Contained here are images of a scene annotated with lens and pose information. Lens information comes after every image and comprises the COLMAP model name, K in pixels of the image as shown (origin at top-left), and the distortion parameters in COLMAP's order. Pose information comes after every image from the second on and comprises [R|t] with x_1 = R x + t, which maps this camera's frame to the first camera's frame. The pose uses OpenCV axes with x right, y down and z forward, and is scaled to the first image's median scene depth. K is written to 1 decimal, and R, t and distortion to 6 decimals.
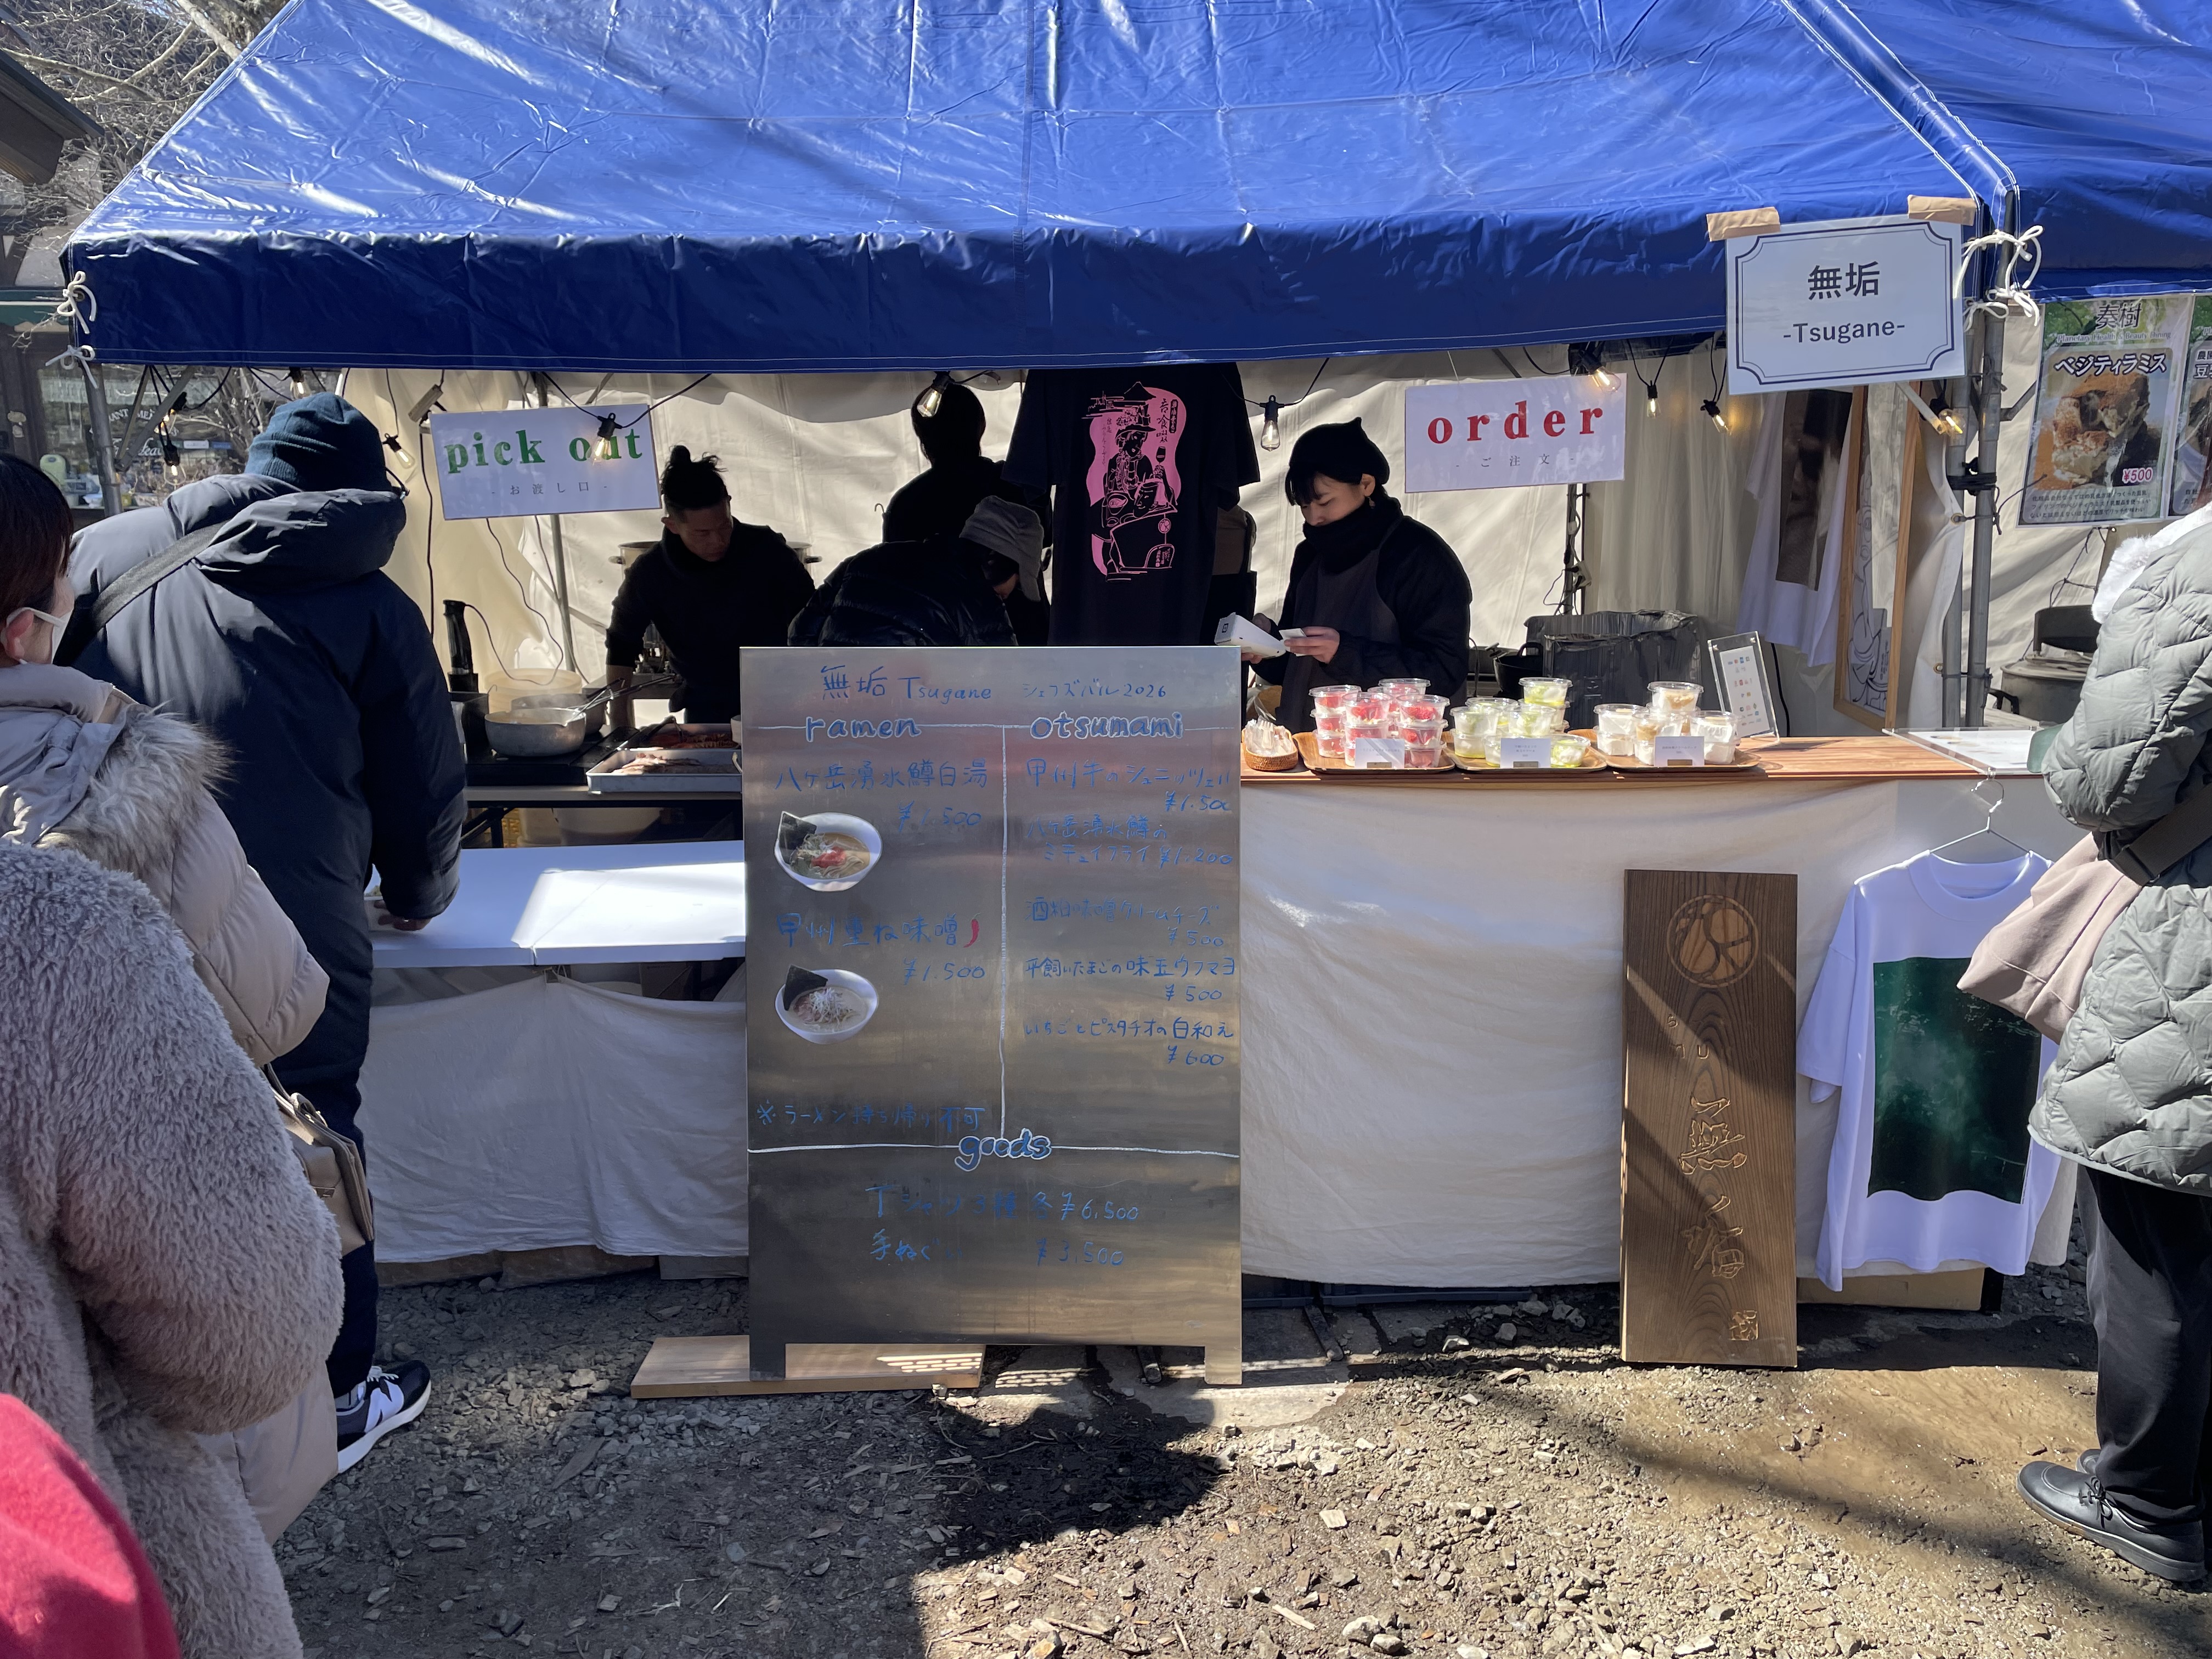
lens RADIAL K [[1678.5, 0, 1148.6], [0, 1678.5, 795.0], [0, 0, 1]] dist [0.090700, -0.102546]
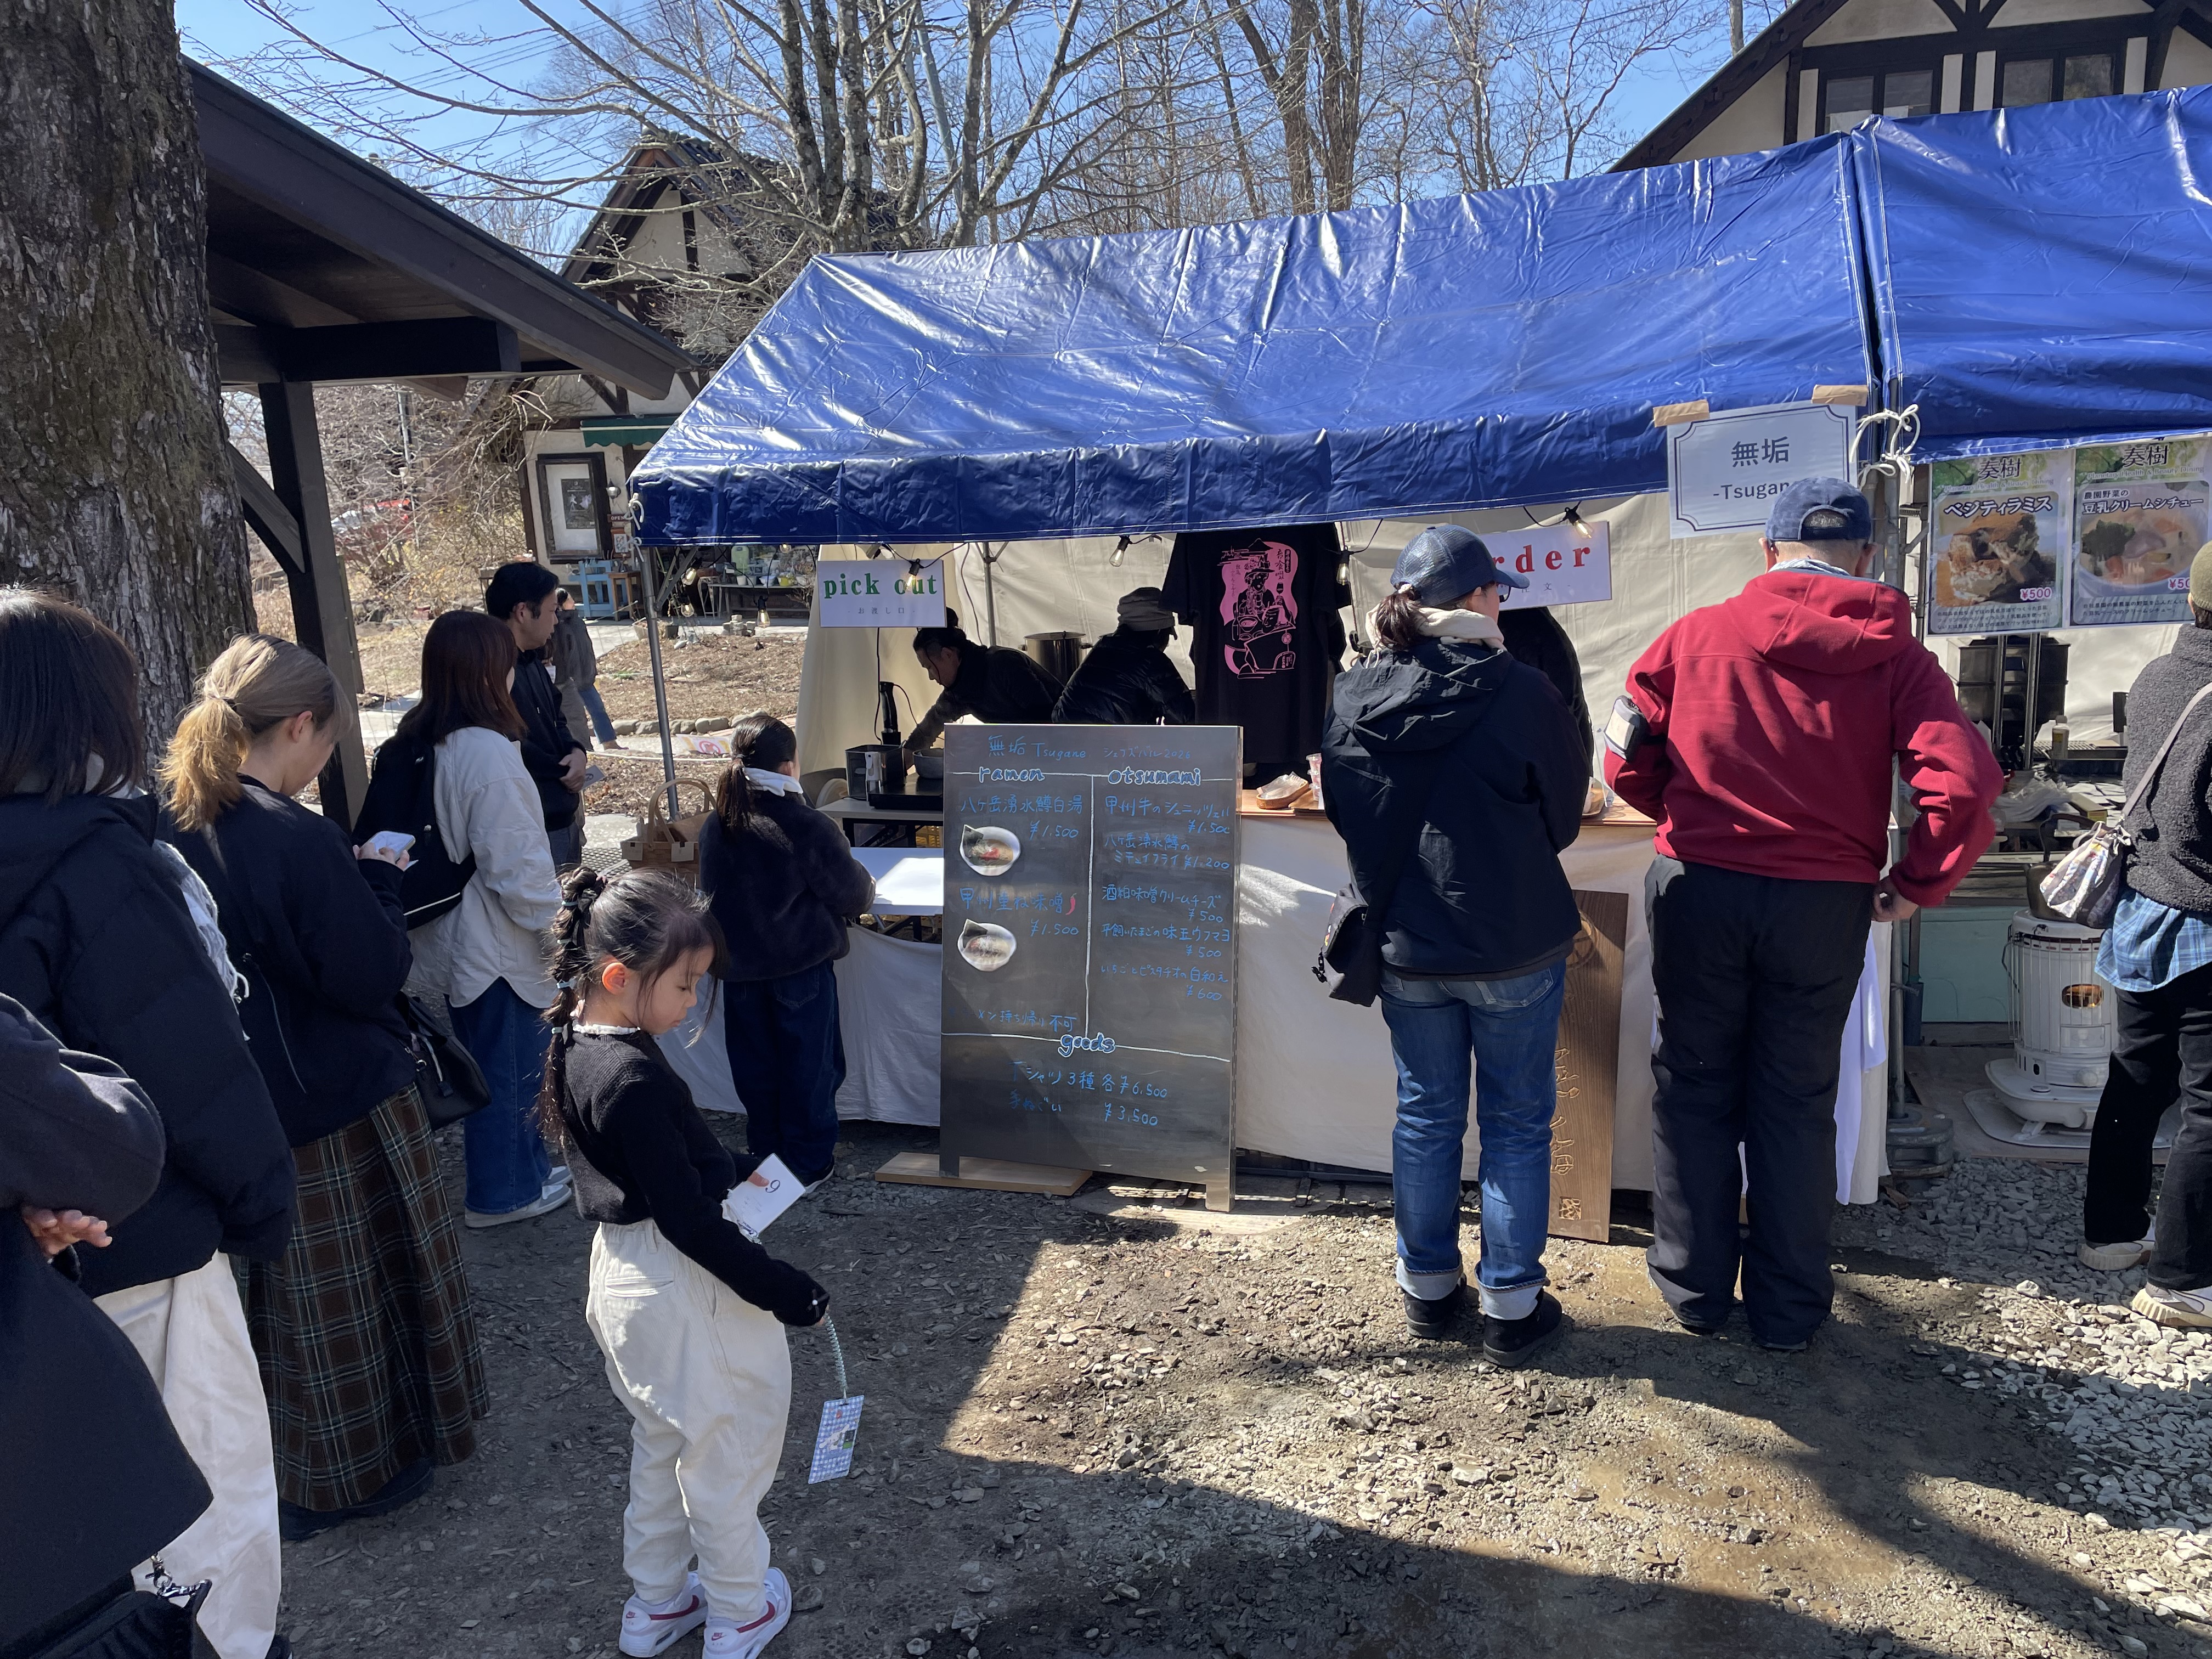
lens RADIAL K [[1678.5, 0, 1105.9], [0, 1678.5, 843.8], [0, 0, 1]] dist [0.090700, -0.102546]
pose [[0.939245, 0.034012, -0.341558, 0.377343], [-0.039274, 0.999192, -0.008499, 0.029812], [0.340993, 0.021397, 0.939822, -0.382707]]
